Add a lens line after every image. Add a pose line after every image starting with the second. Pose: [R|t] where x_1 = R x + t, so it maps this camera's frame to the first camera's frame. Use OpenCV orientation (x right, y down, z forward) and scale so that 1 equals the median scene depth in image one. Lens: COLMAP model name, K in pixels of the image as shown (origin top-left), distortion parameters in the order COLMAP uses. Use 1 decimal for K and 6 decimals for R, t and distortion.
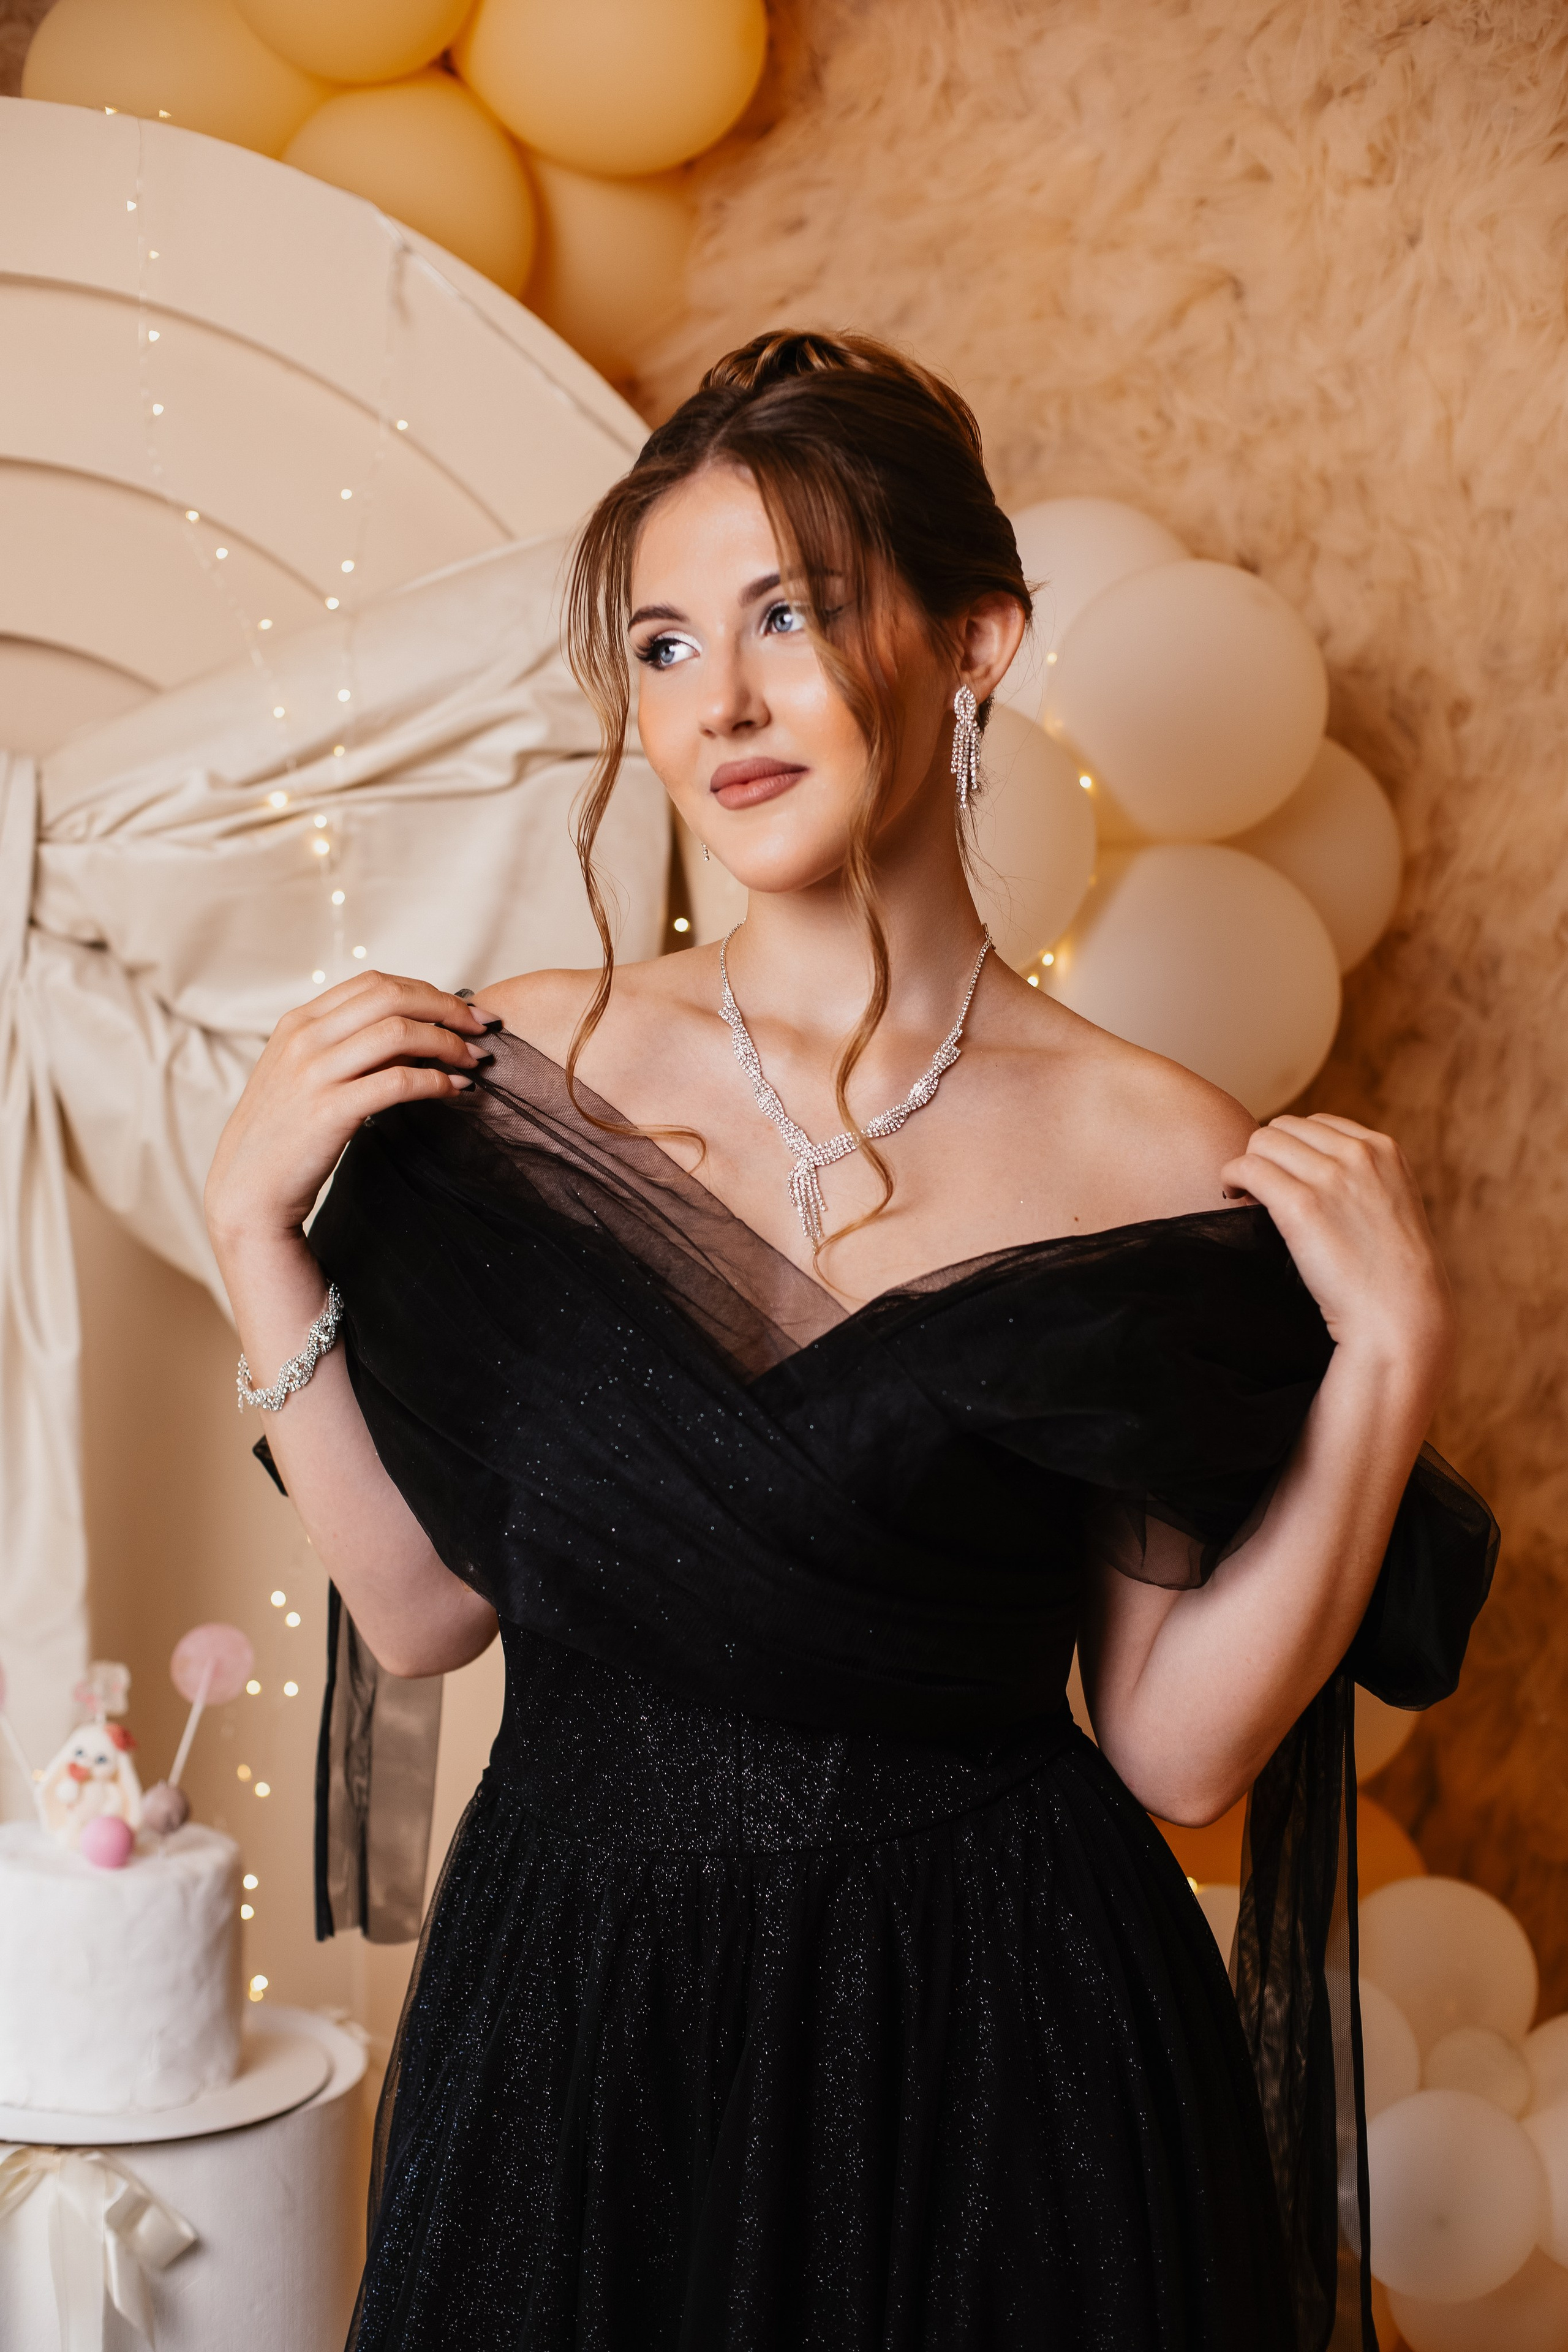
lens RADIAL K [[3474.3, 0, 748.0], [0, 3474.3, 1107.2], [0, 0, 1]] dist [-0.123383, 0.000000]
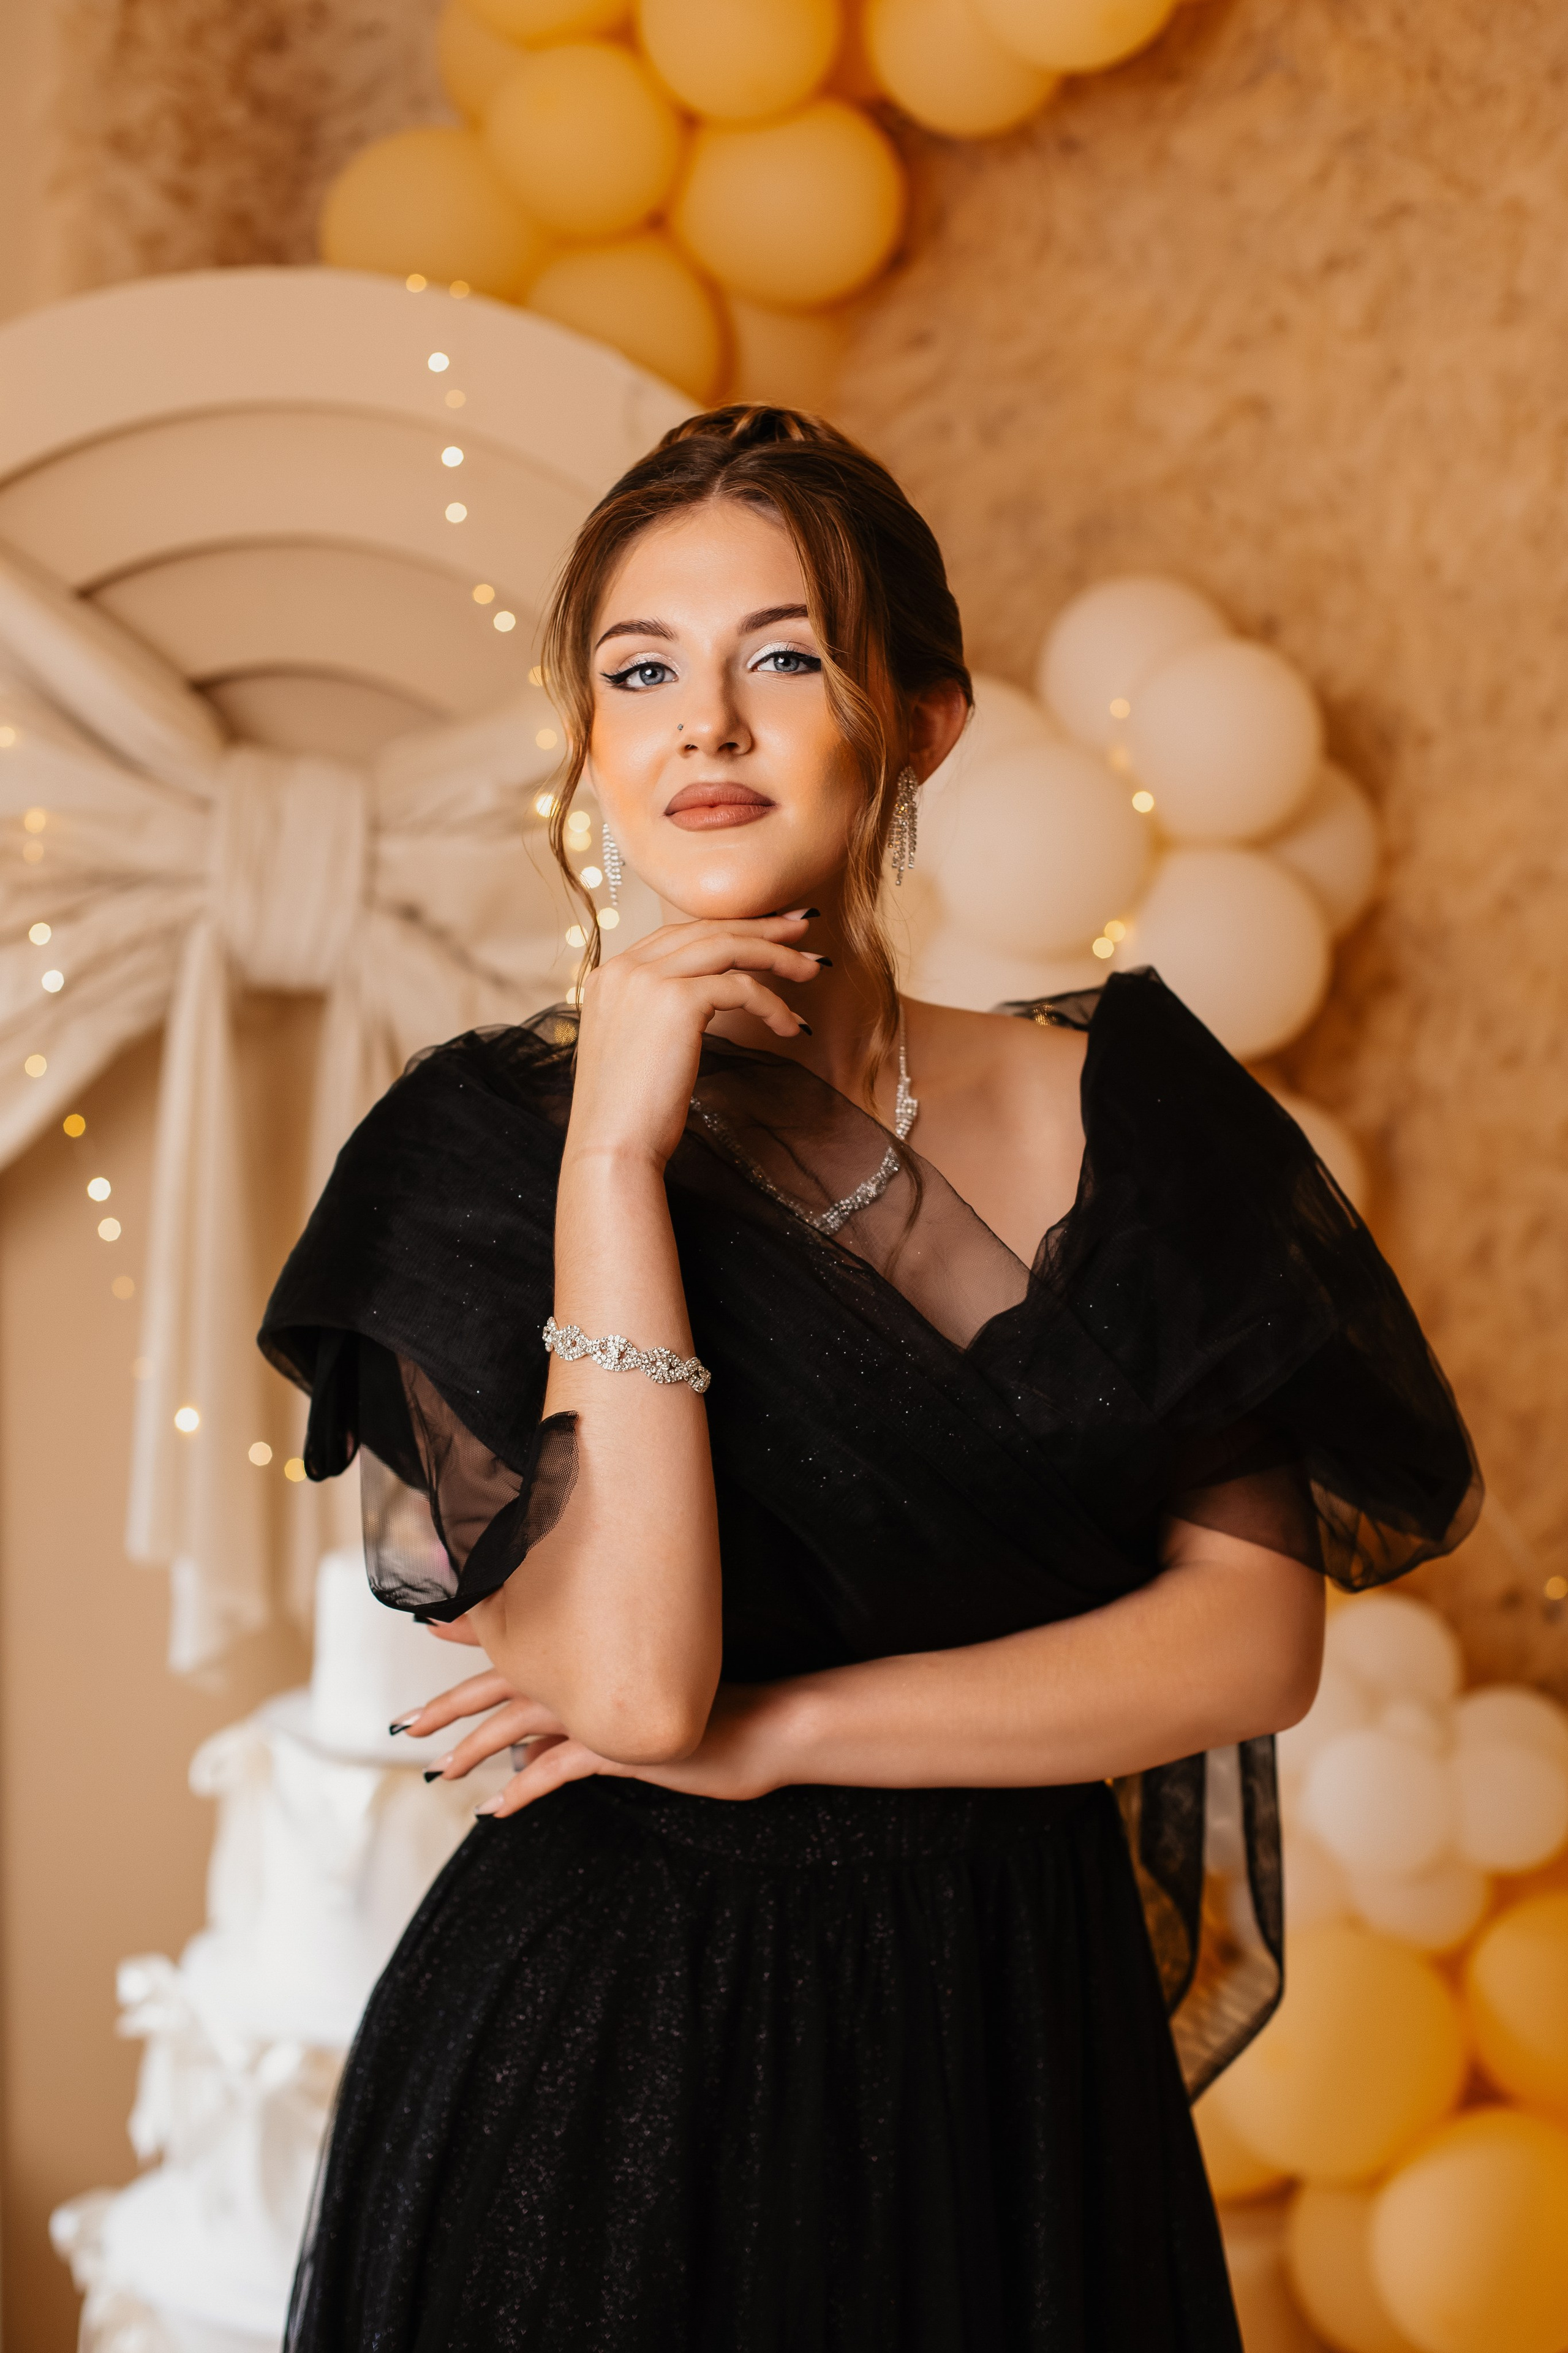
lens RADIAL K [[3691.3, 0, 785.4], [0, 3691.3, 1170.5], [0, 0, 1]] dist [-0.126676, 0.000000]
pose [[0.999970, 0.006428, -0.004208, -0.033328], [-0.006207, 0.998709, 0.050411, -0.018844], [0.004527, -0.050384, 0.998720, -0.421365]]
